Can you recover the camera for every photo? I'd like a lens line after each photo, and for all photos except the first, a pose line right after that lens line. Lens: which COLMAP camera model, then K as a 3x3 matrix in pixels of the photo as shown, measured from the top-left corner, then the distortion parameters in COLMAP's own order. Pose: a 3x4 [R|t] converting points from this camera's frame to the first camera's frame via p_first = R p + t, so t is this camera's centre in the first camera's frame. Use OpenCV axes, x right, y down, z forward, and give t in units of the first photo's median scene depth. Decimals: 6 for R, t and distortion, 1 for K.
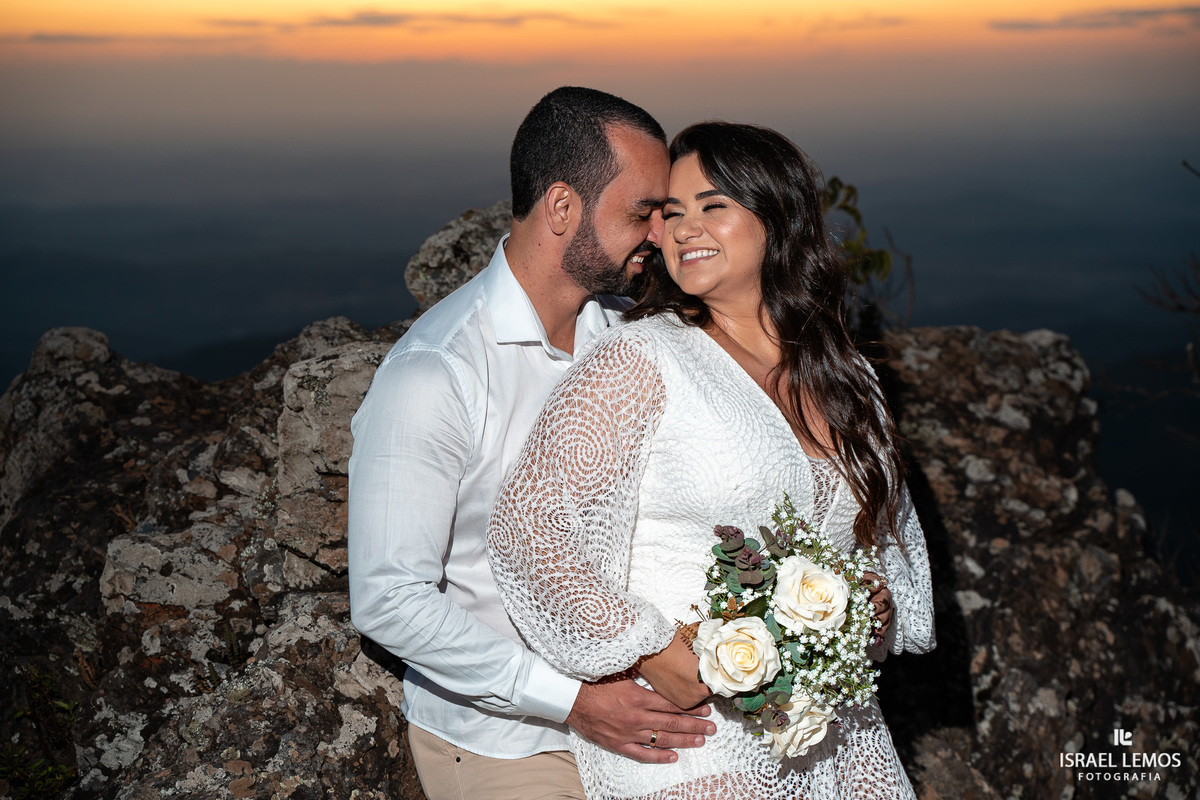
lens RADIAL K [[2287.1, 0, 600.0], [0, 2287.1, 400.0], [0, 0, 1]] dist [0.247954, 0.066911]
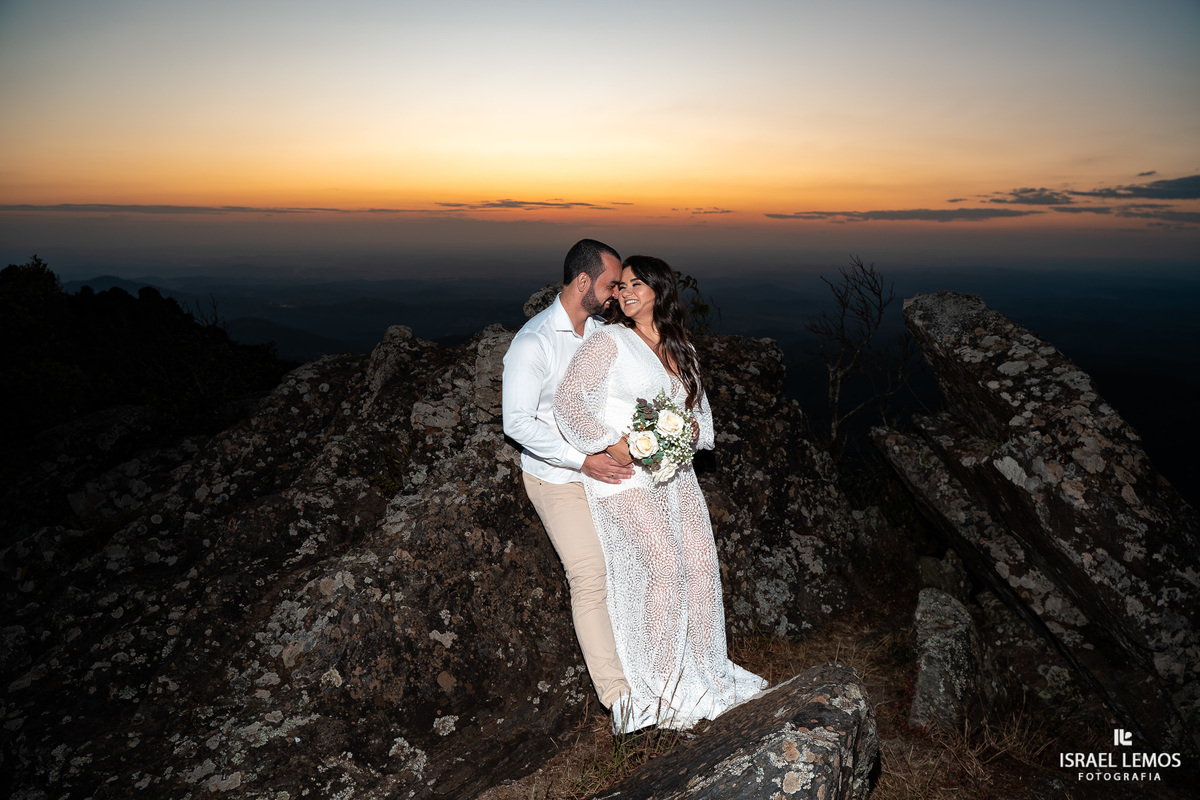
lens RADIAL K [[971.4, 0, 594.9], [0, 971.4, 398.8], [0, 0, 1]] dist [-0.126611, 0.106151]
pose [[0.999578, 0.028870, -0.003059, 0.004333], [-0.028754, 0.999046, 0.032857, 0.012639], [0.004005, -0.032755, 0.999455, -0.140437]]
